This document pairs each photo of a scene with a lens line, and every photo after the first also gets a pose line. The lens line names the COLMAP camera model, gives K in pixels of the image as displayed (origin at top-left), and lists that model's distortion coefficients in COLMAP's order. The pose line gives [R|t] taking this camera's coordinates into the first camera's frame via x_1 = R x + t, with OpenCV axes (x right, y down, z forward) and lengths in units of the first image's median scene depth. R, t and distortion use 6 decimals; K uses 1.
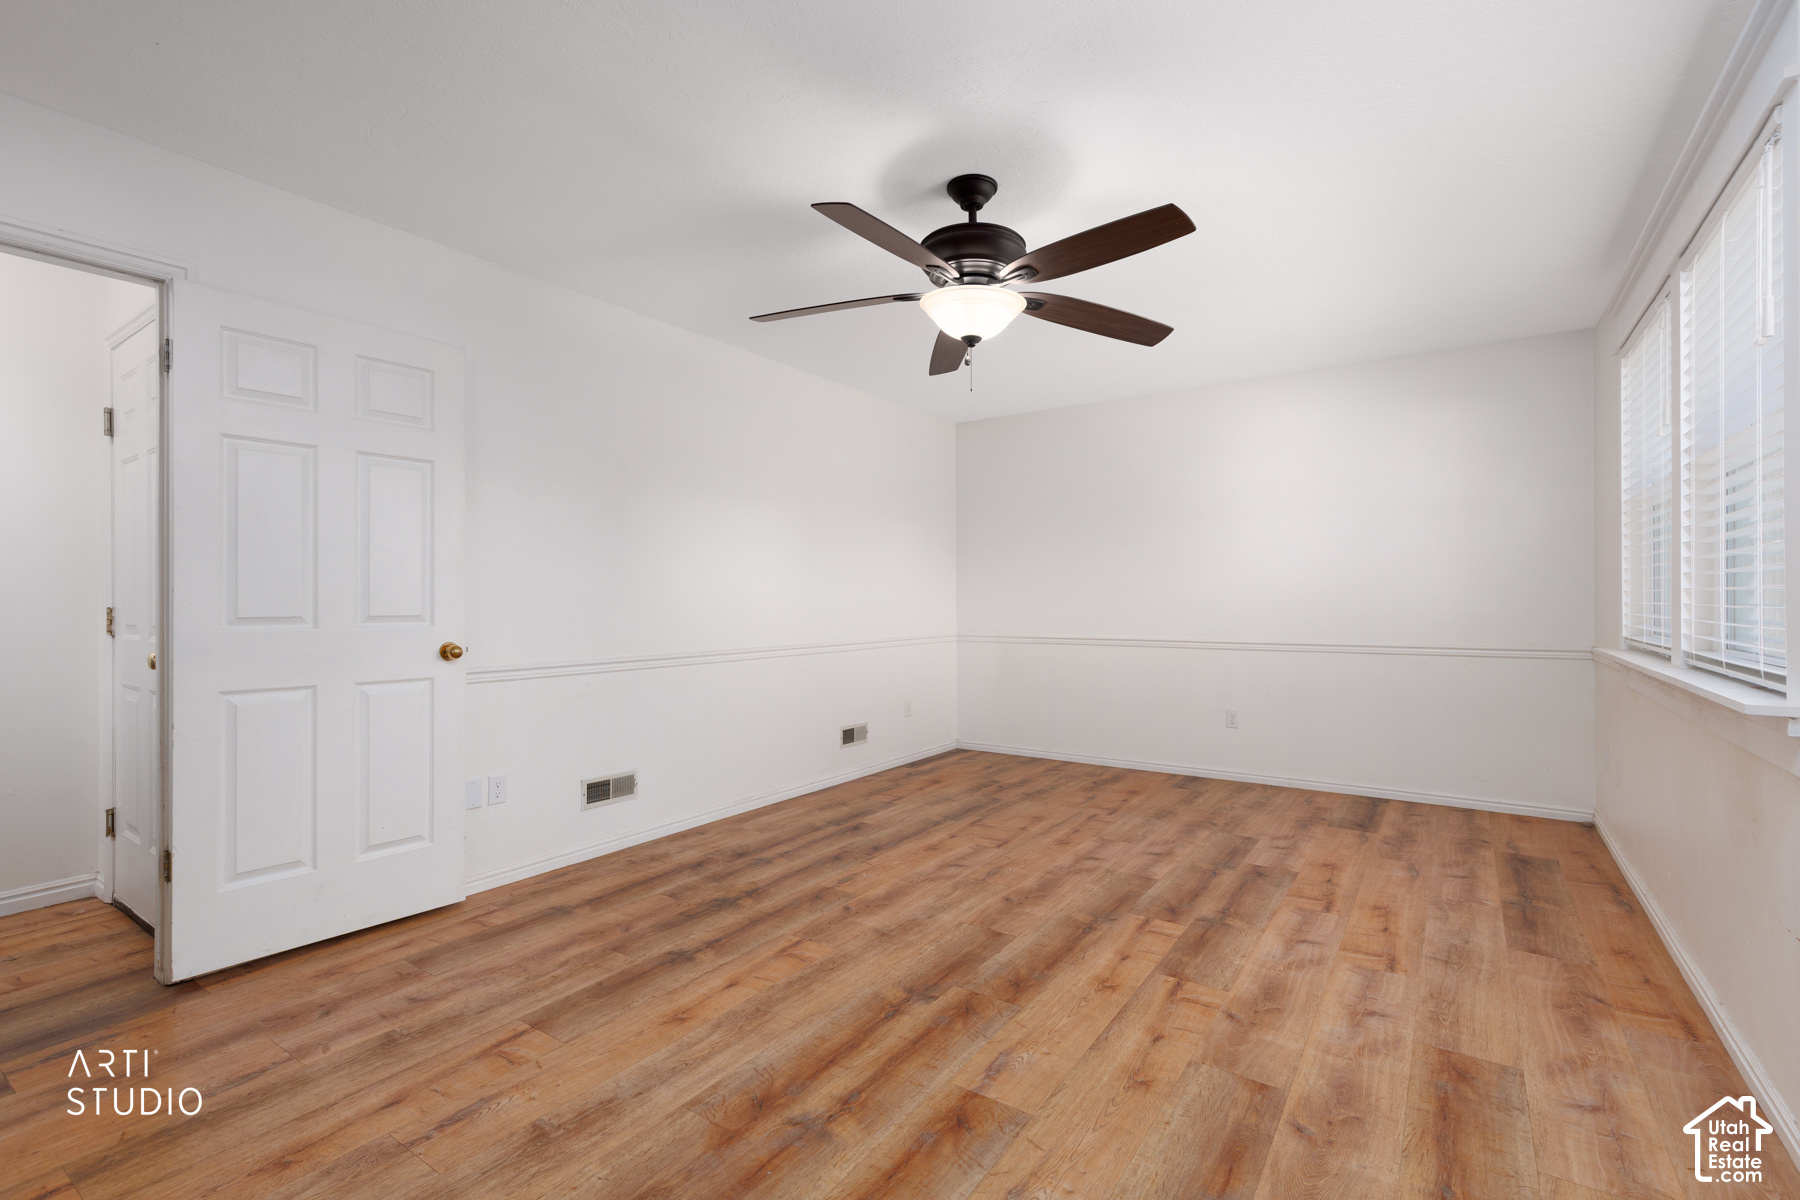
lens RADIAL K [[807.1, 0, 907.1], [0, 807.1, 592.1], [0, 0, 1]] dist [0.010127, -0.002336]
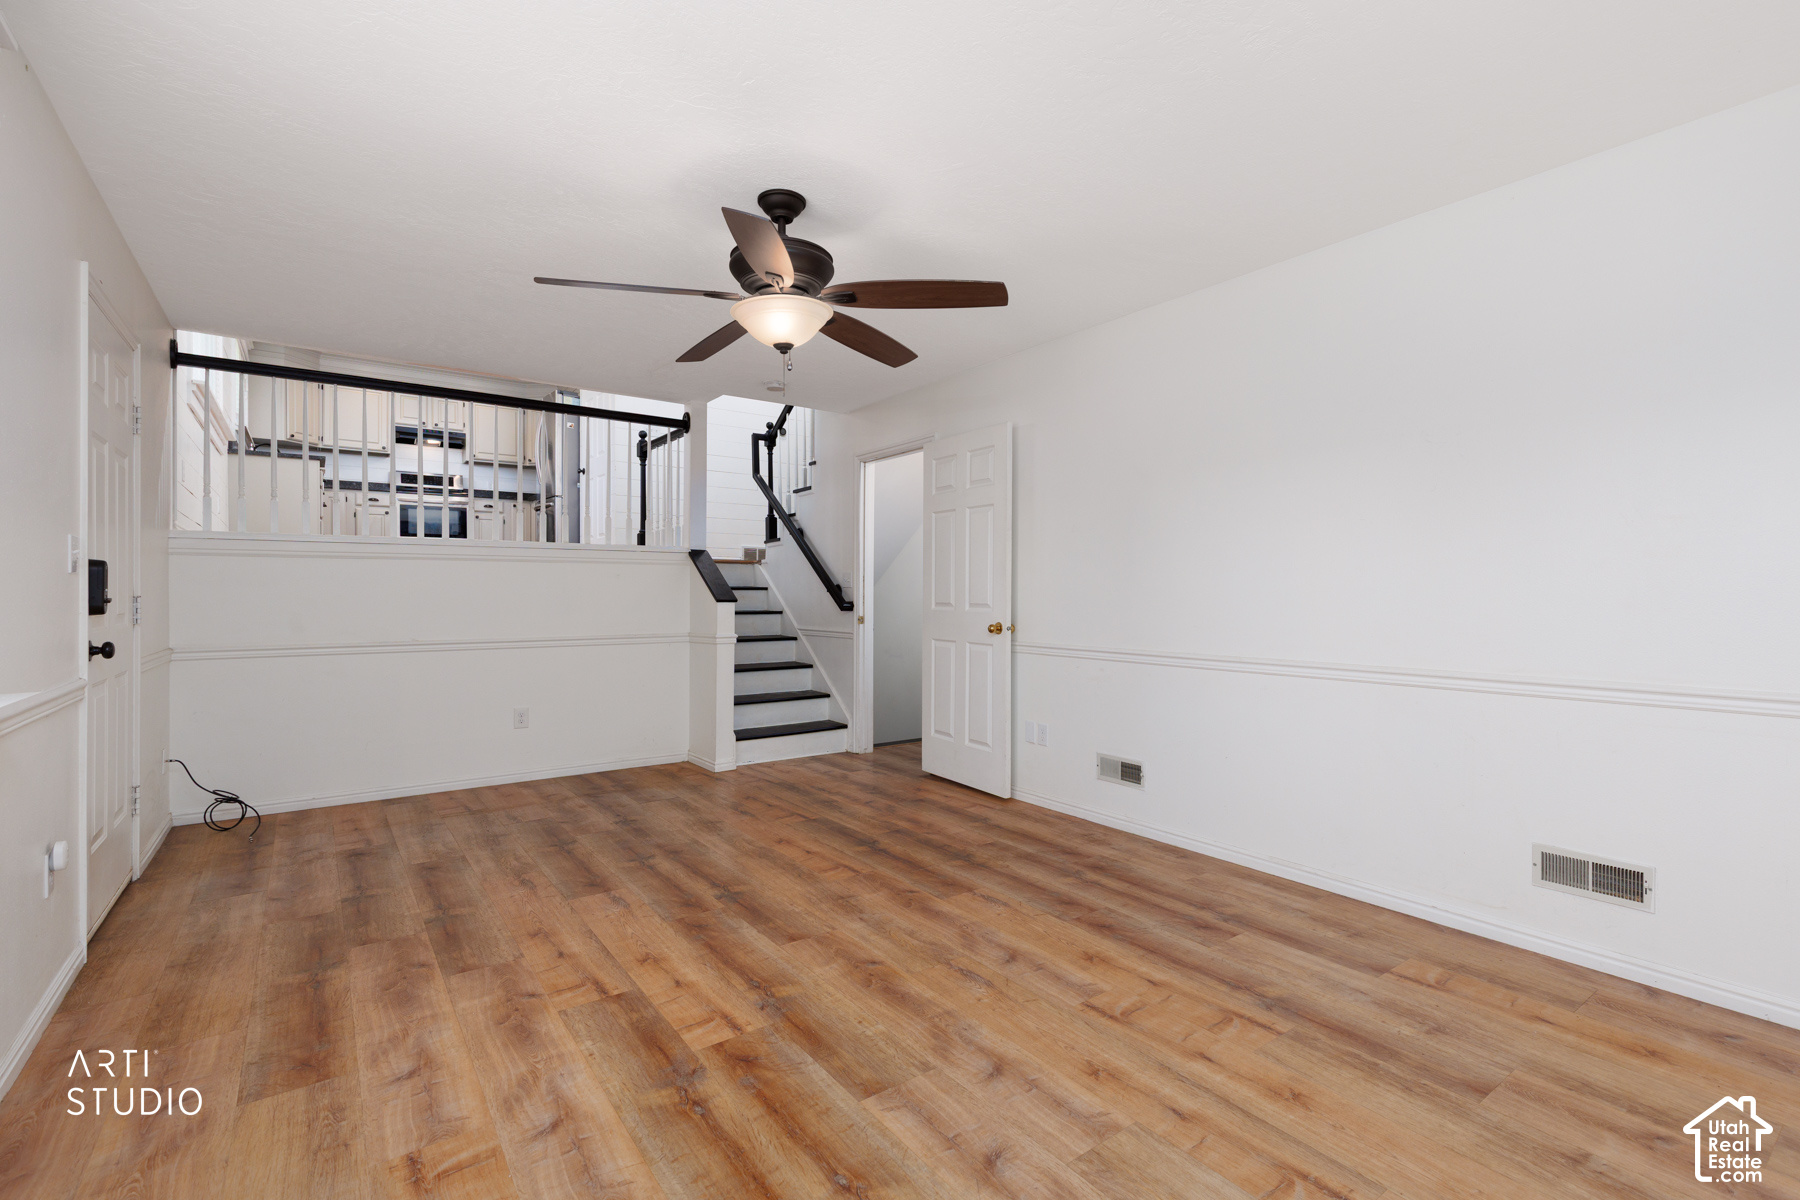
lens RADIAL K [[807.1, 0, 902.5], [0, 807.1, 590.3], [0, 0, 1]] dist [0.010127, -0.002336]
pose [[-0.334188, 0.000144, -0.942506, 0.953129], [0.010097, 0.999943, -0.003427, 0.007723], [0.942452, -0.010662, -0.334170, 1.404776]]
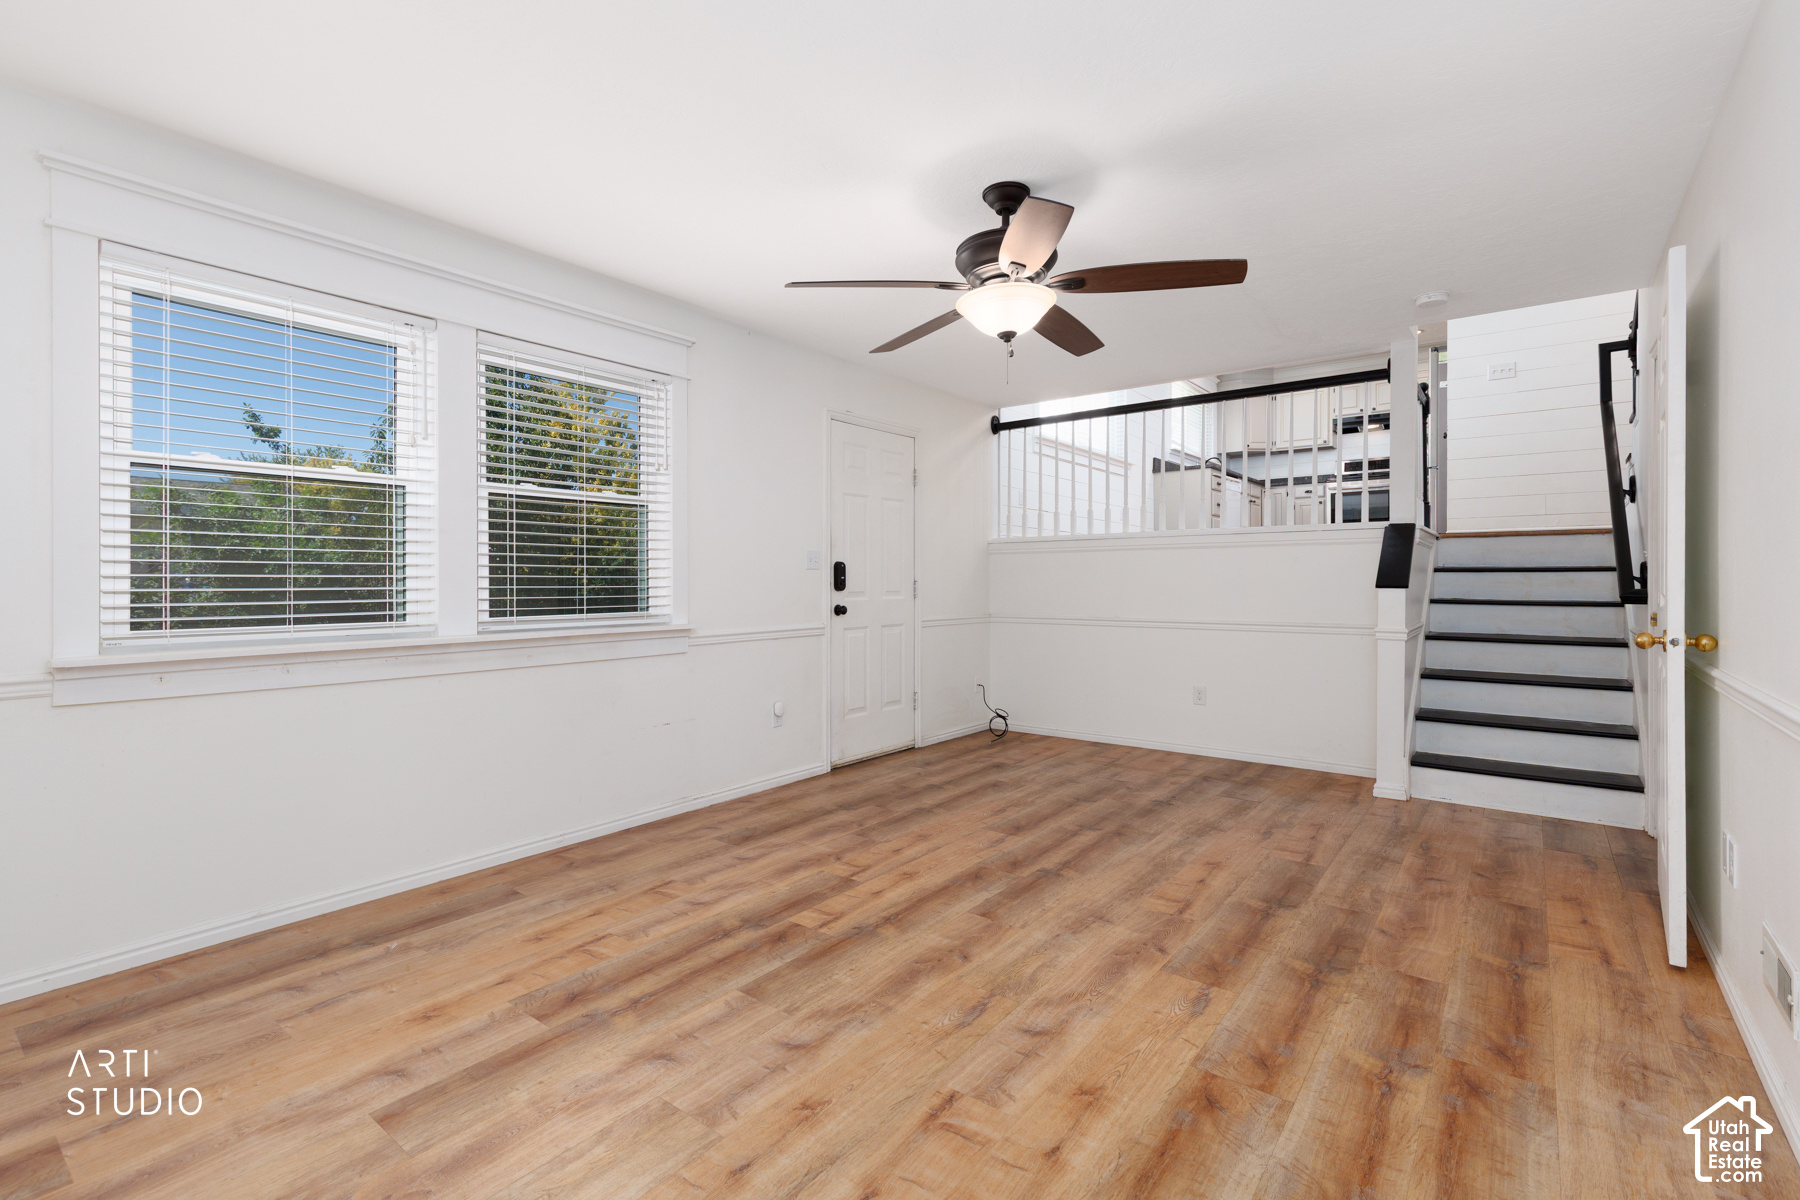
lens RADIAL K [[807.1, 0, 904.8], [0, 807.1, 571.5], [0, 0, 1]] dist [0.010127, -0.002336]
pose [[-0.998404, 0.007880, 0.055923, 0.146752], [0.006794, 0.999785, -0.019594, 0.016552], [-0.056065, -0.019182, -0.998243, 1.945351]]
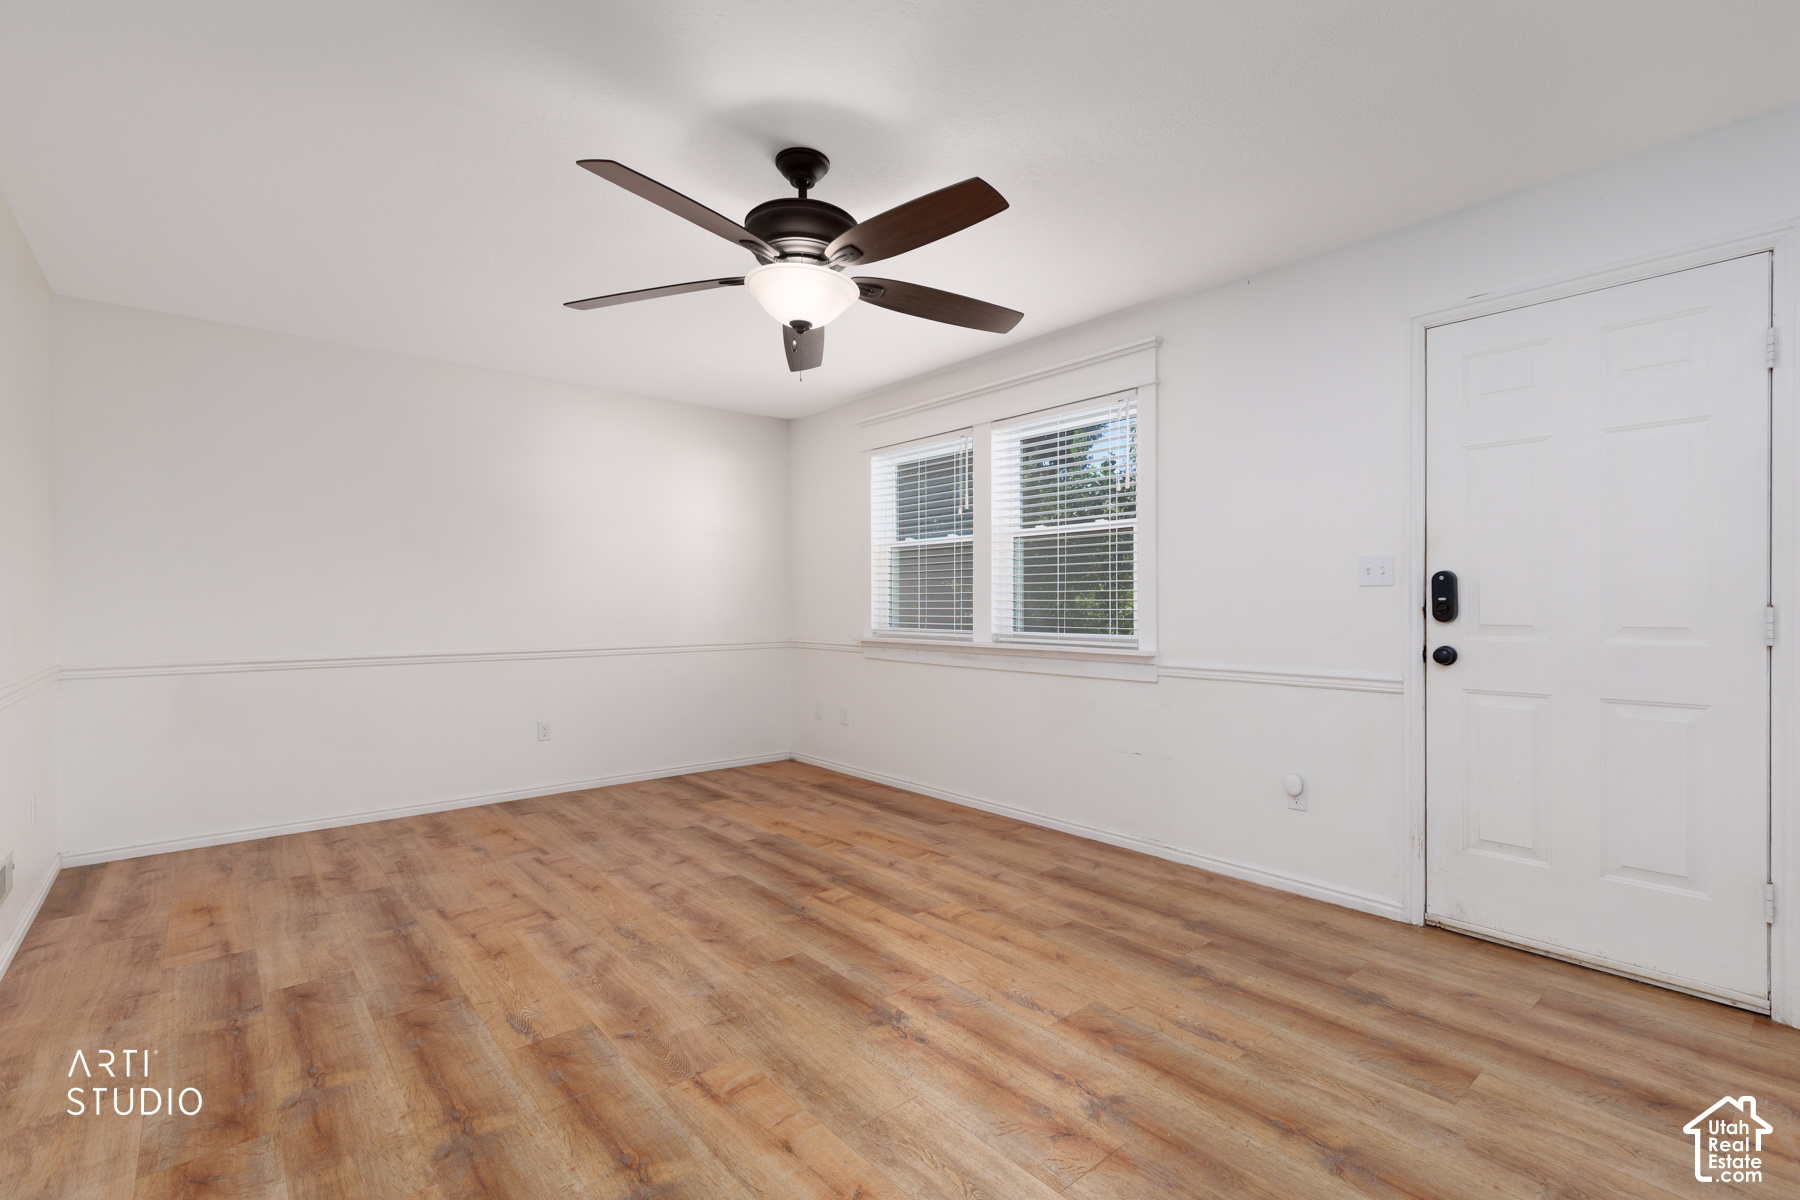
lens RADIAL K [[807.1, 0, 911.8], [0, 807.1, 599.6], [0, 0, 1]] dist [0.010127, -0.002336]
pose [[0.251584, 0.009219, 0.967792, -0.743490], [-0.007863, 0.999941, -0.007481, 0.008235], [-0.967804, -0.005727, 0.251642, 0.604792]]
